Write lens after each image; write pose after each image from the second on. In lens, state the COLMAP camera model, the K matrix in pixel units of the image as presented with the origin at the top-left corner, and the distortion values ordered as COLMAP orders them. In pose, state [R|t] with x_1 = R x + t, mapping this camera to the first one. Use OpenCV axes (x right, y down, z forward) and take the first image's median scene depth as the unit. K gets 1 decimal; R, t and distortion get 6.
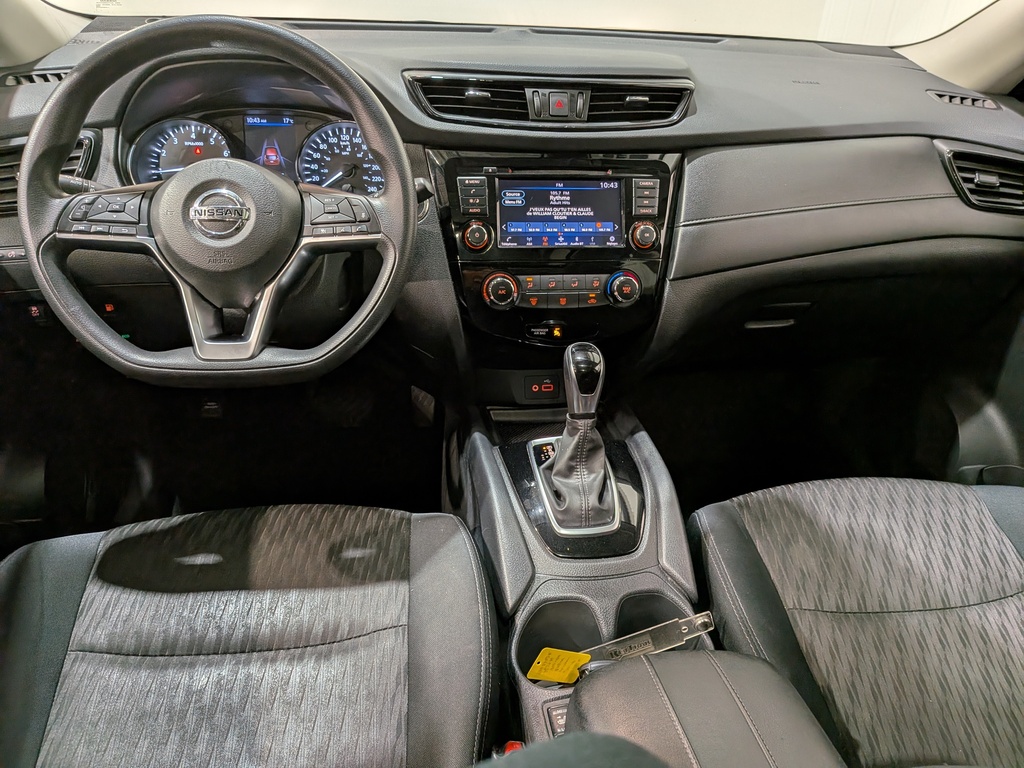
lens RADIAL K [[749.6, 0, 529.1], [0, 749.6, 384.2], [0, 0, 1]] dist [0.019644, -0.022964]
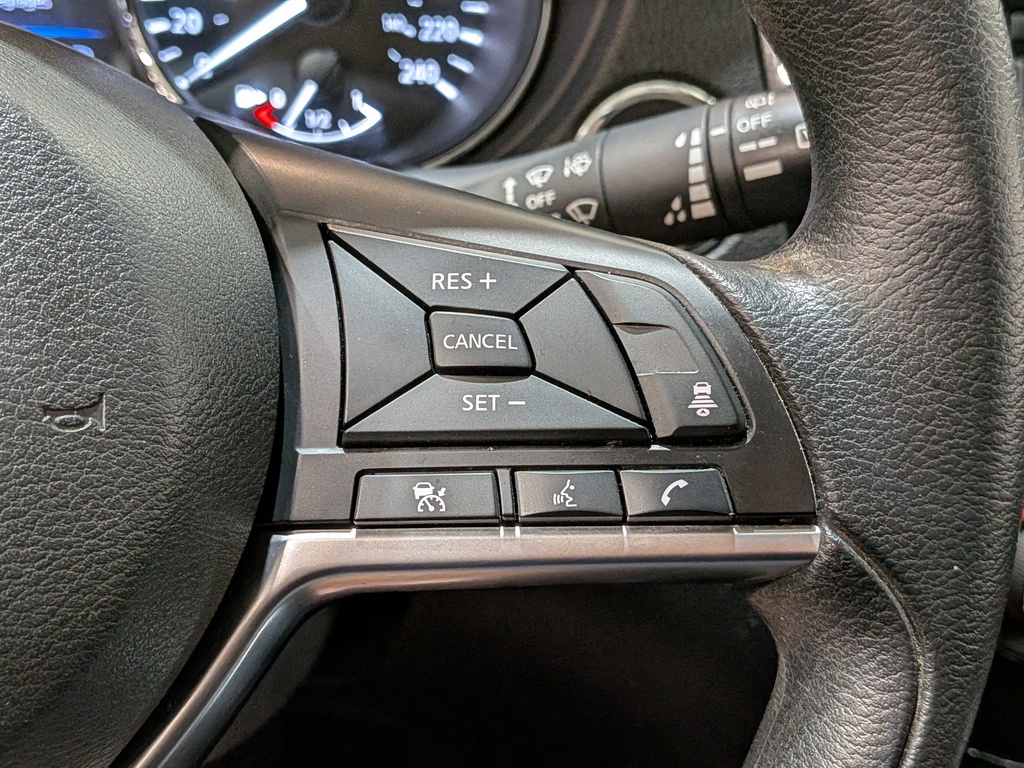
lens RADIAL K [[1496.3, 0, 543.2], [0, 1496.3, 408.8], [0, 0, 1]] dist [0.094416, 0.000000]
pose [[0.997593, 0.017512, 0.067095, -0.223359], [-0.020064, 0.999093, 0.037550, -0.191357], [-0.066377, -0.038806, 0.997040, 0.576050]]
